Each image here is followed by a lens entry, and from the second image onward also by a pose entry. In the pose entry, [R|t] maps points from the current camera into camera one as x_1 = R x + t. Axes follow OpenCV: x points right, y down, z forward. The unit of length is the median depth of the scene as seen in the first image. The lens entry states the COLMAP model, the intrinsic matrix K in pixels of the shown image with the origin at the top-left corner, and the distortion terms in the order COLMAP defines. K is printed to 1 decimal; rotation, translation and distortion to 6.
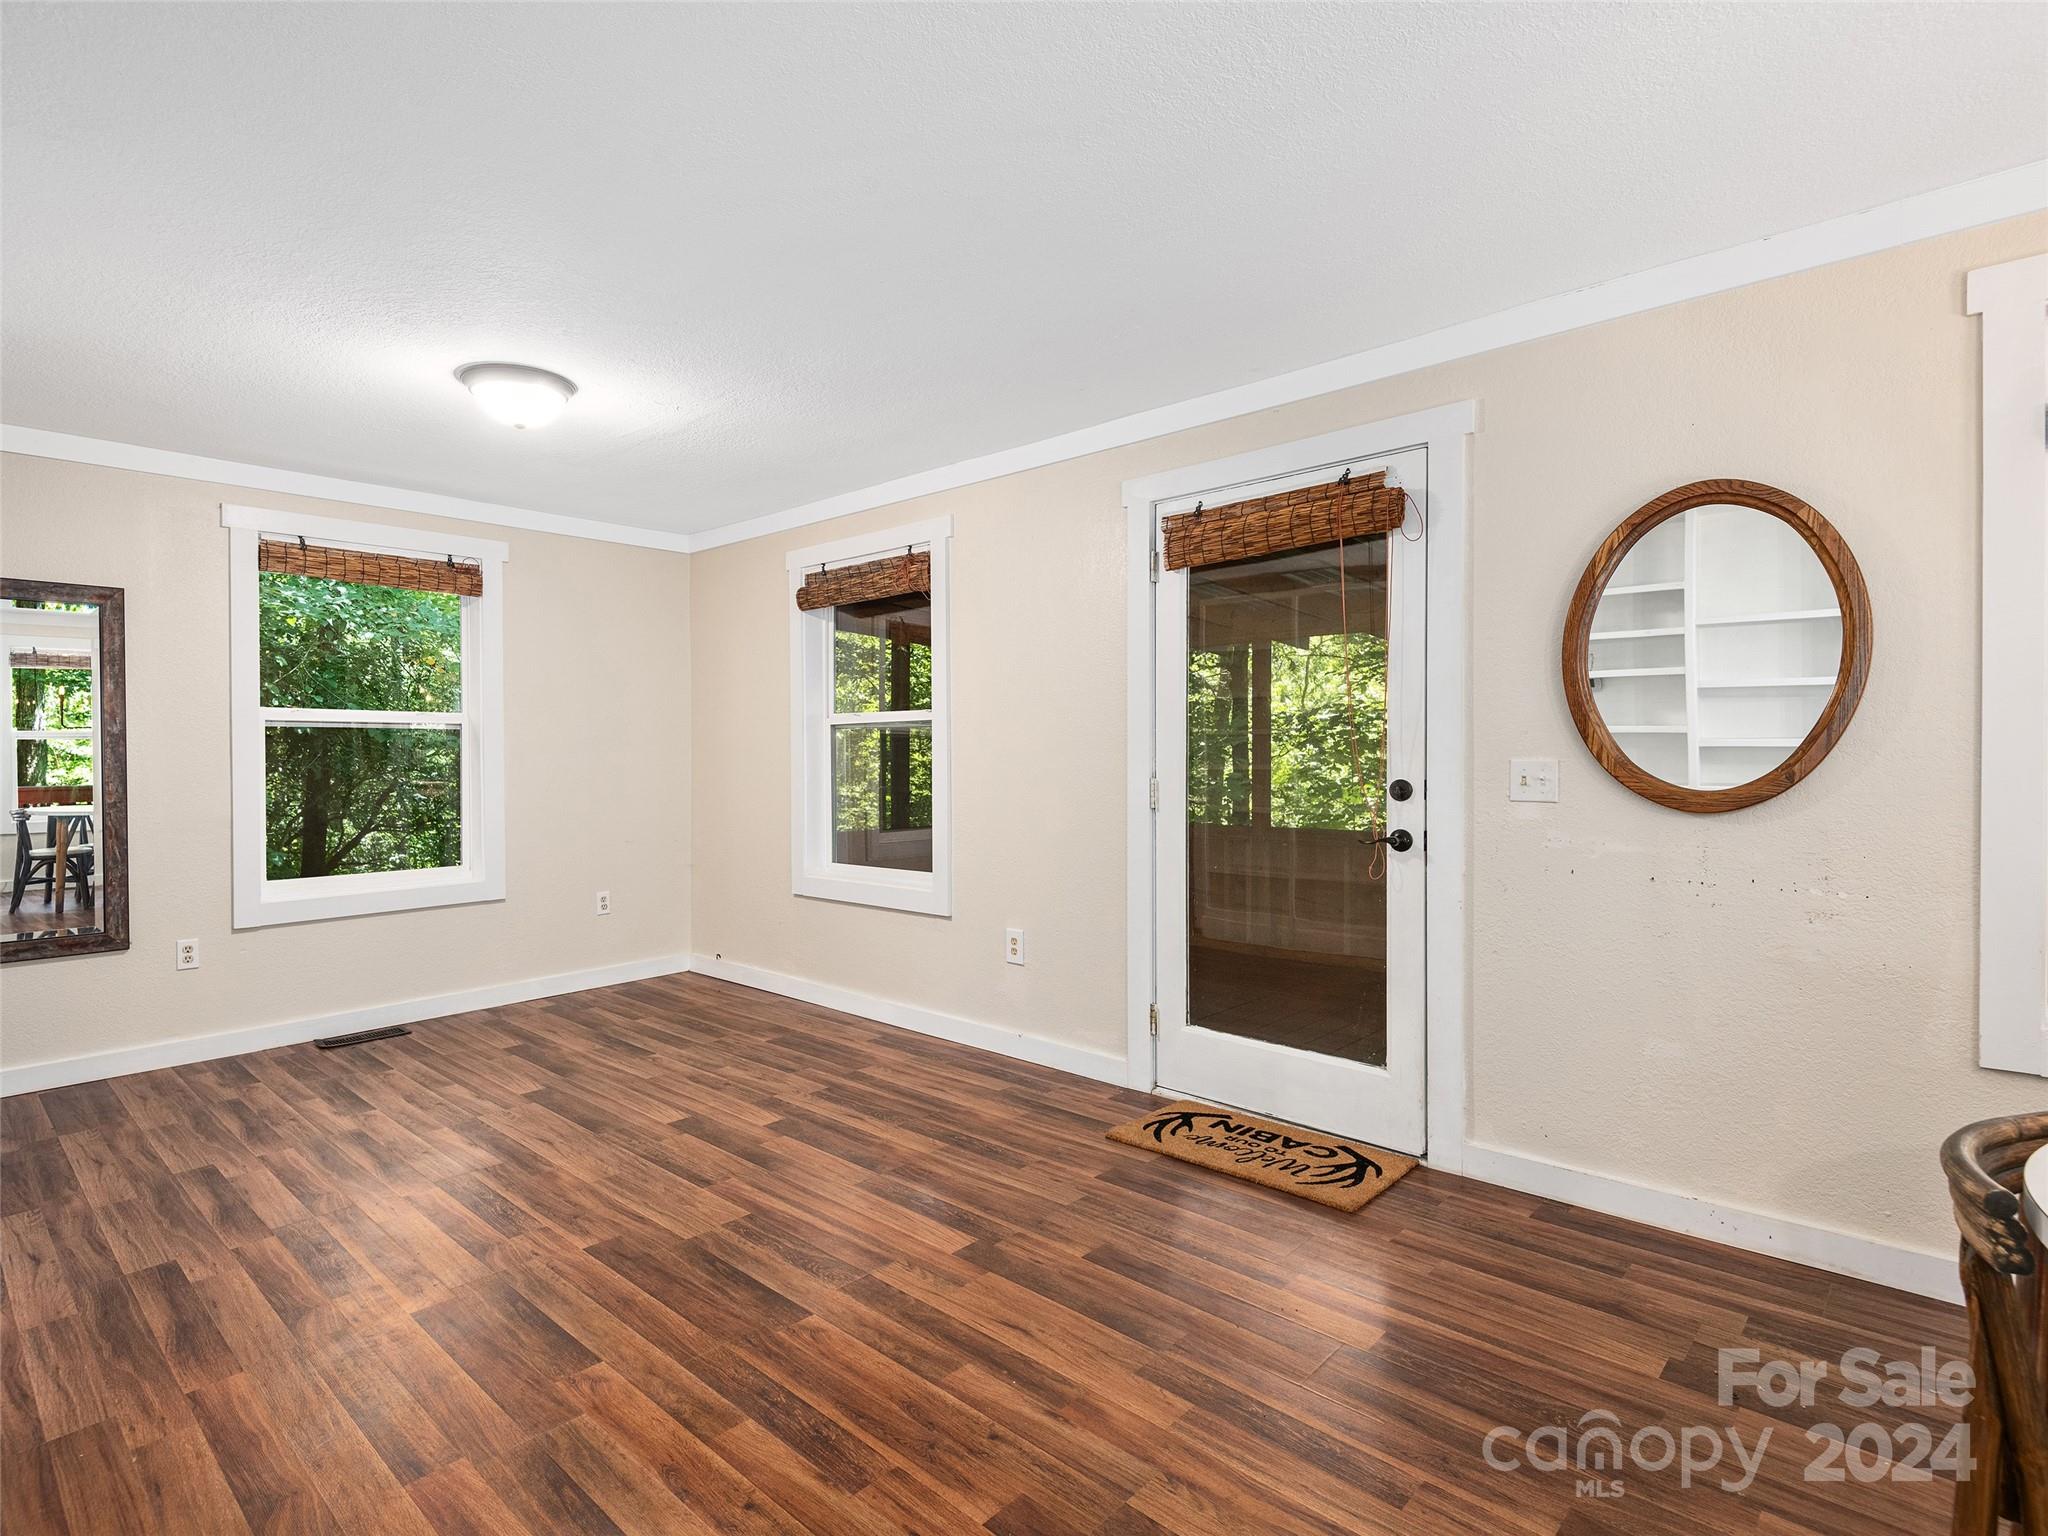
lens RADIAL K [[1004.6, 0, 1024.0], [0, 1004.6, 768.0], [0, 0, 1]] dist [0.002607, 0.000234]
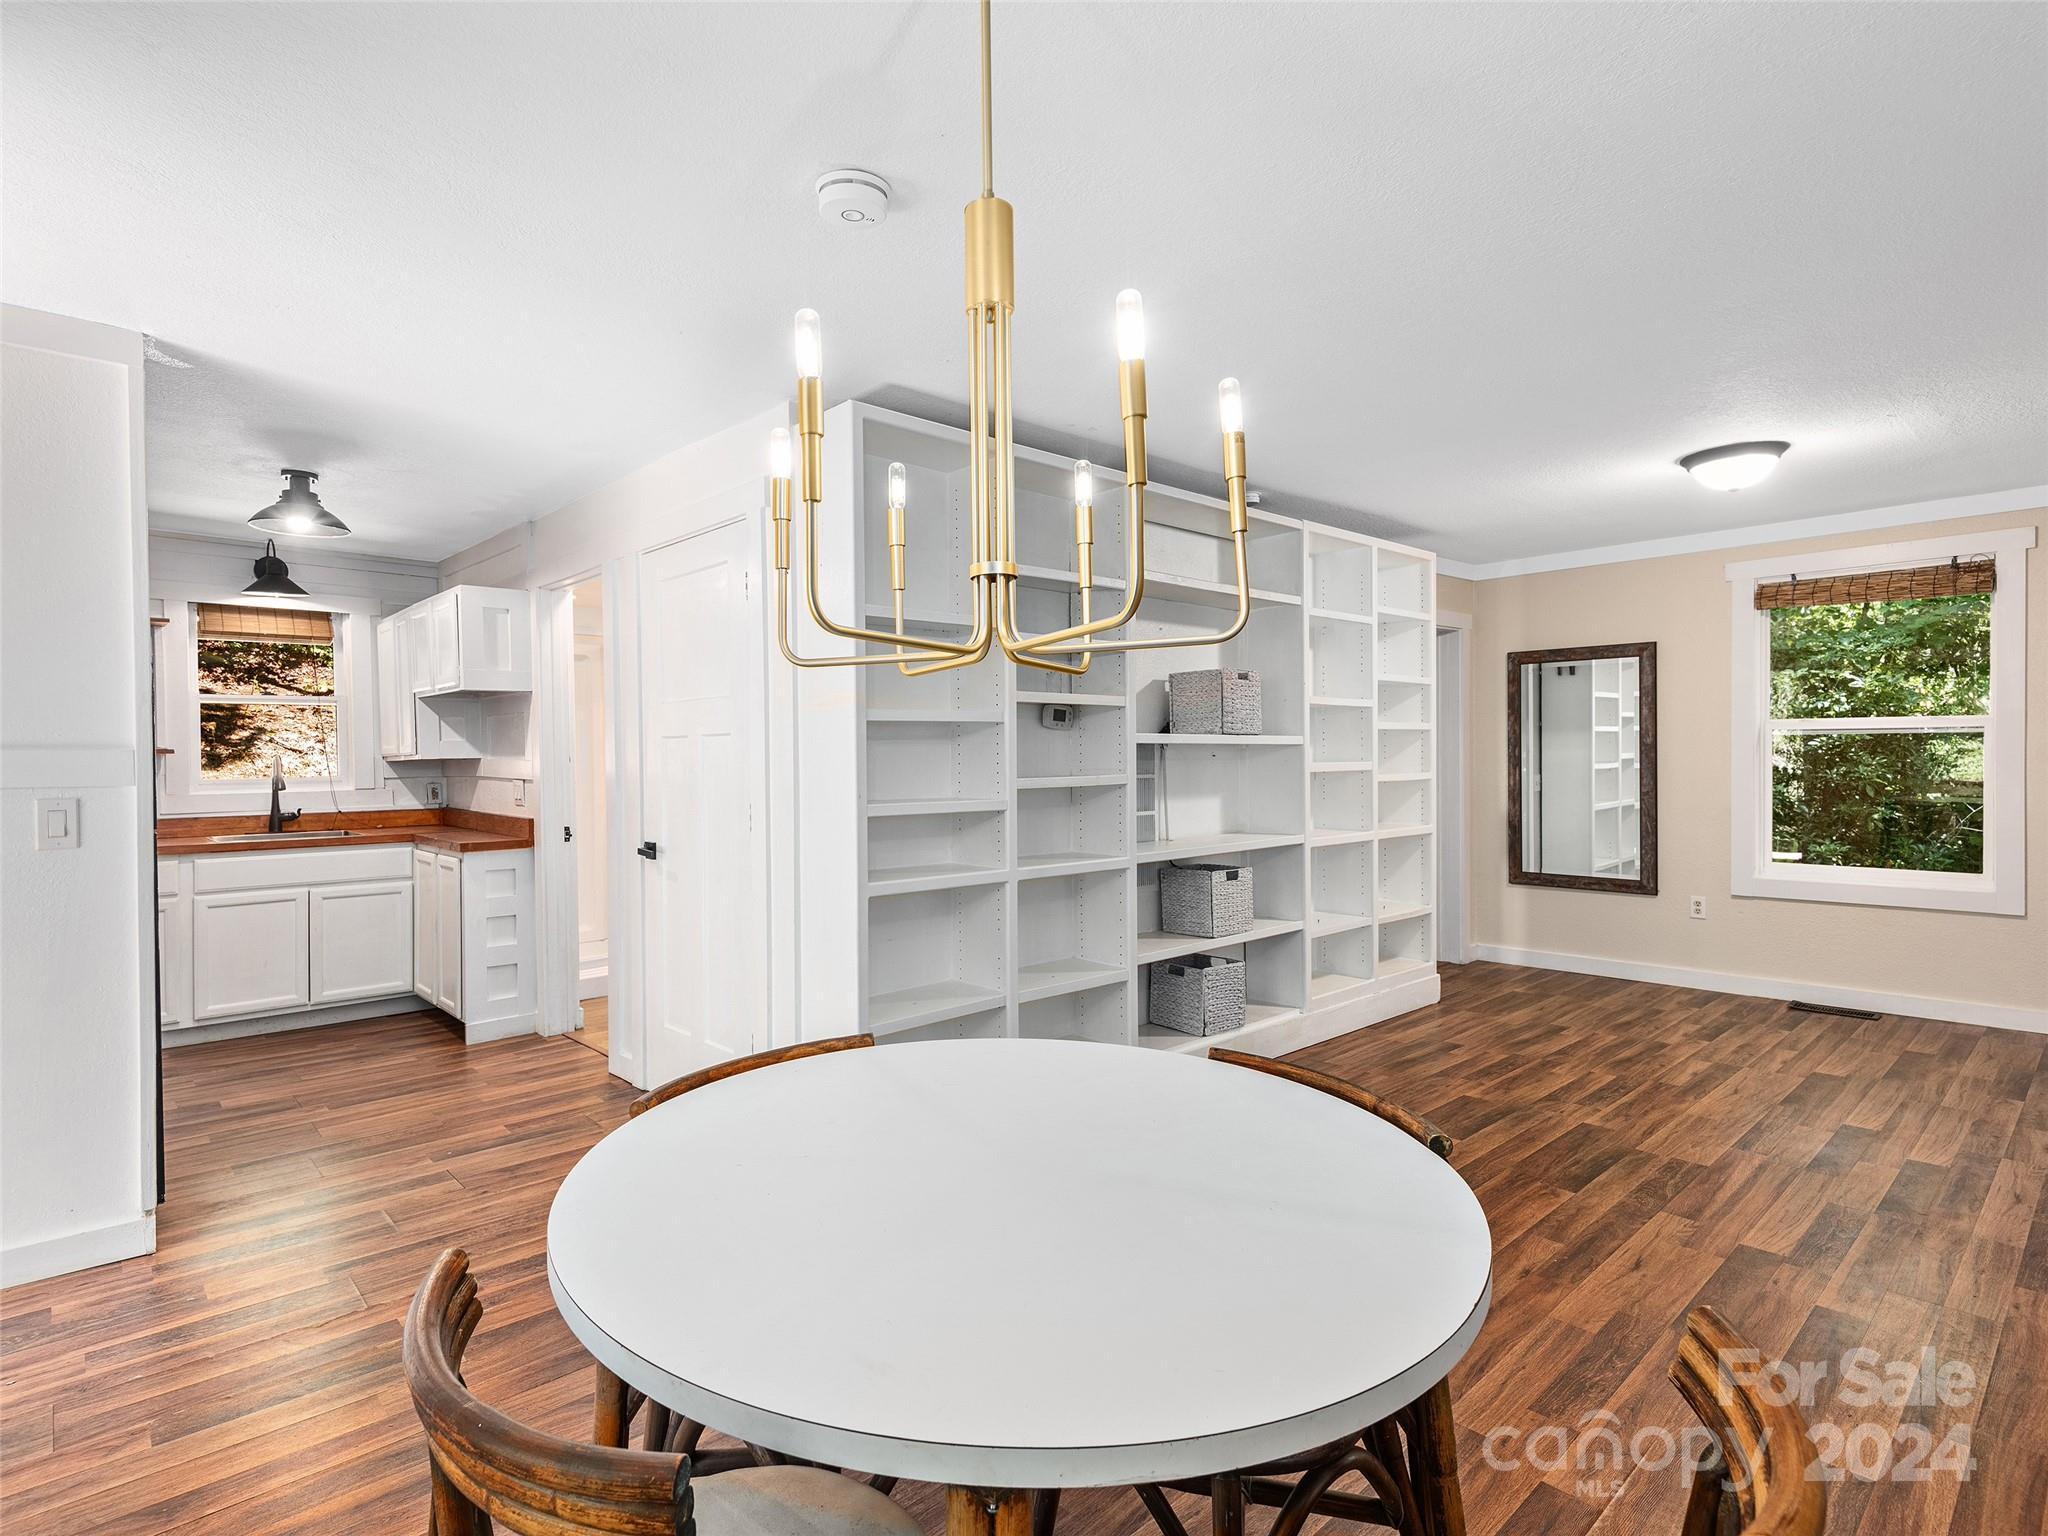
lens RADIAL K [[948.9, 0, 1024.0], [0, 948.9, 768.0], [0, 0, 1]] dist [-0.000085, -0.000001]
pose [[-0.007130, 0.019058, -0.999793, 0.618311], [-0.008342, 0.999782, 0.019117, -0.024477], [0.999940, 0.008477, -0.006970, 0.157676]]
